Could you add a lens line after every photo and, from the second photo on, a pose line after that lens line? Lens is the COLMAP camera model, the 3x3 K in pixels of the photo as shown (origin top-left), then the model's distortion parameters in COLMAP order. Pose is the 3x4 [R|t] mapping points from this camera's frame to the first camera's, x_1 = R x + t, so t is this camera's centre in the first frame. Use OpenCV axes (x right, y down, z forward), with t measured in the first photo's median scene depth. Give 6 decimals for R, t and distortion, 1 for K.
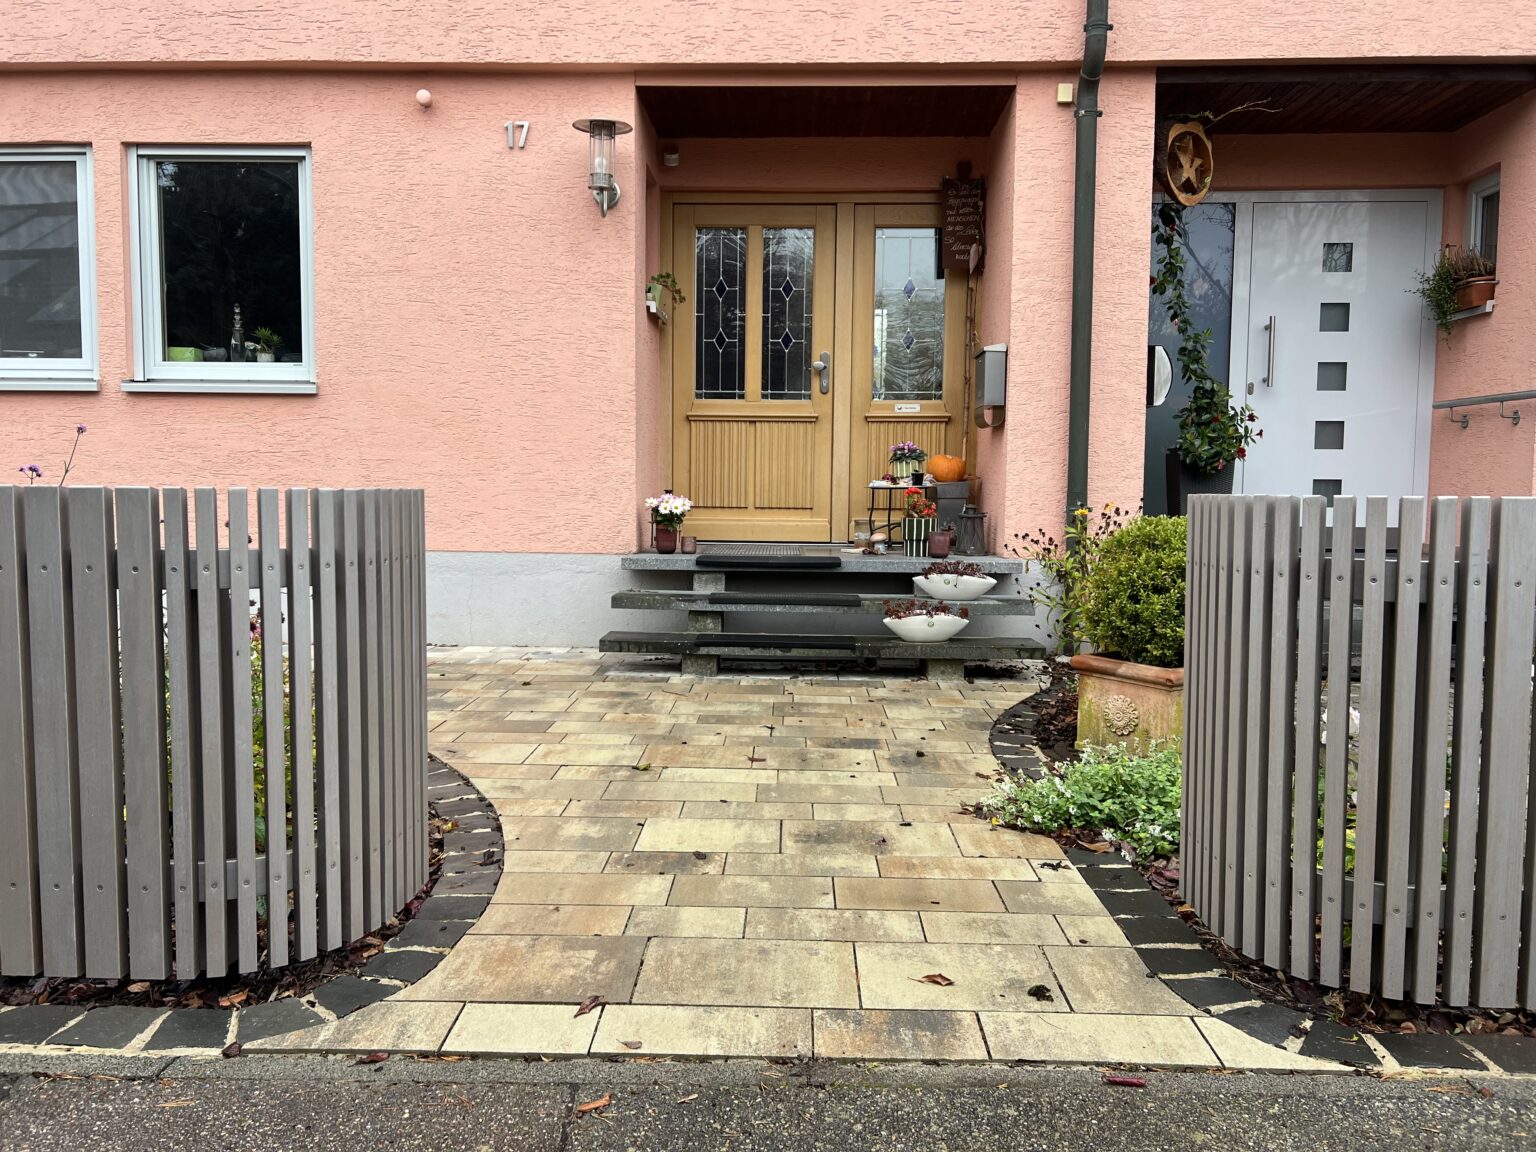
lens RADIAL K [[1165.3, 0, 772.8], [0, 1165.3, 580.0], [0, 0, 1]] dist [0.026196, -0.014133]
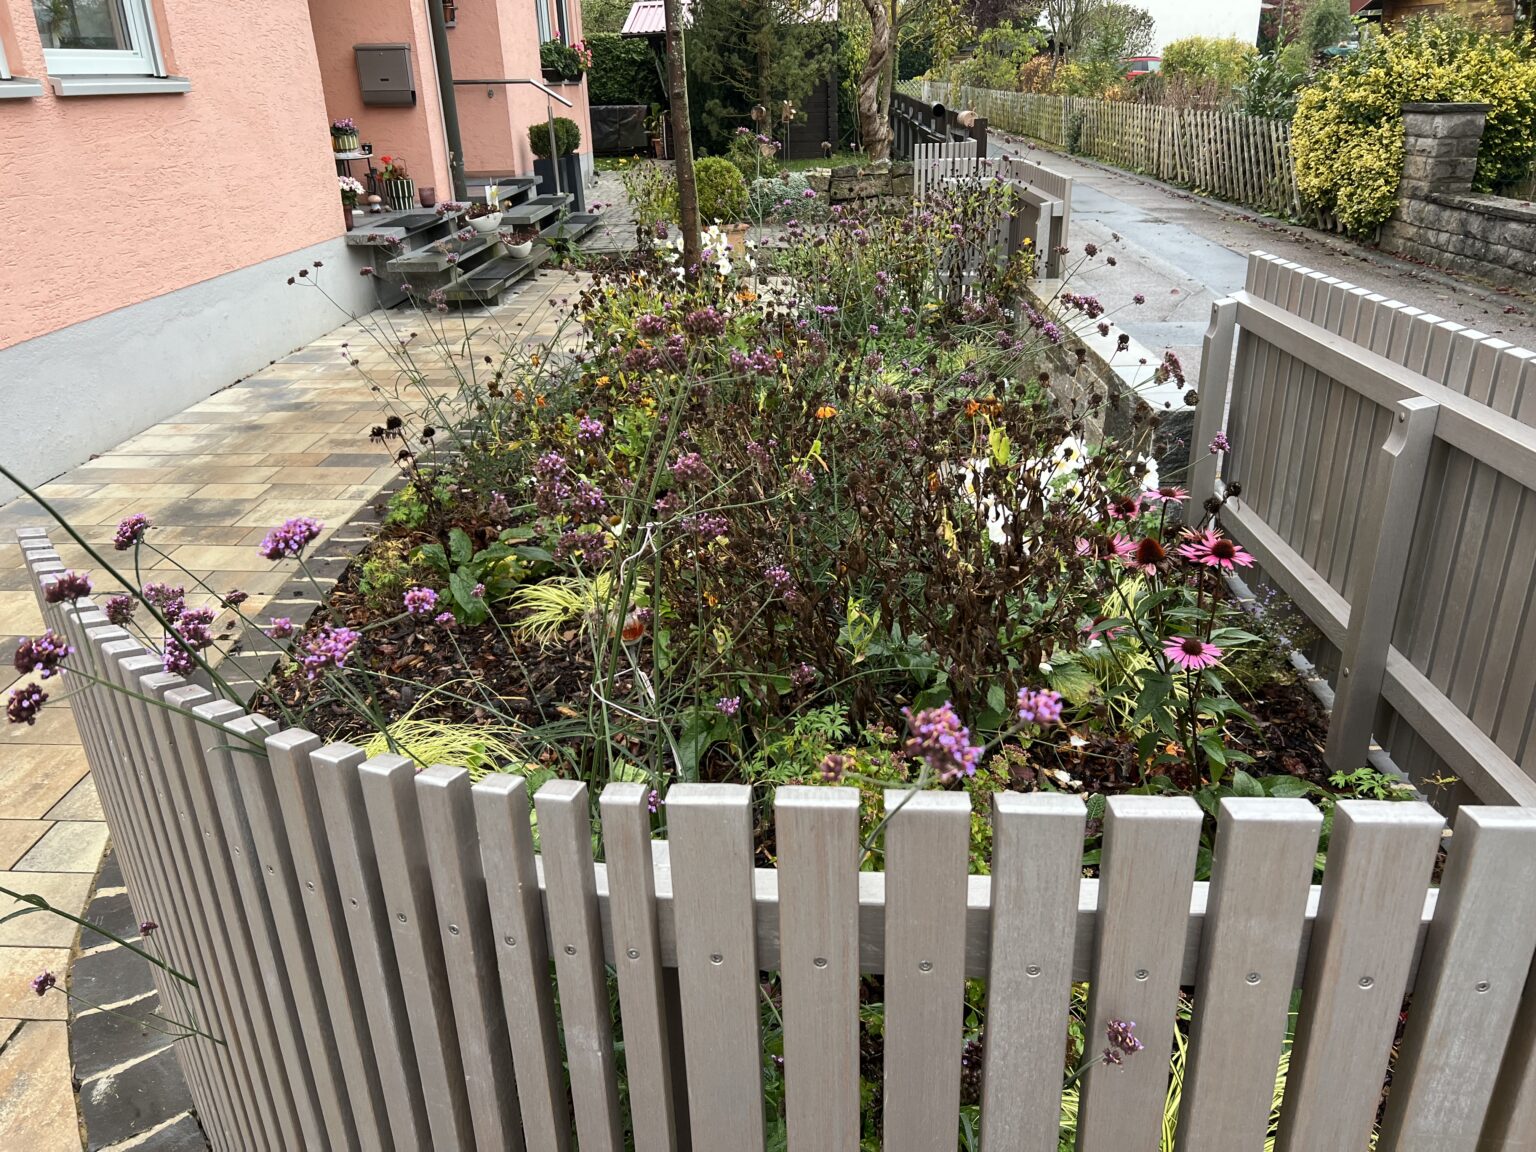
lens RADIAL K [[1165.3, 0, 772.8], [0, 1165.3, 580.0], [0, 0, 1]] dist [0.026196, -0.014133]
pose [[-0.001719, -0.403689, 0.914895, -1.333816], [0.092471, 0.910912, 0.402106, -0.138689], [-0.995714, 0.085292, 0.035764, 0.555769]]
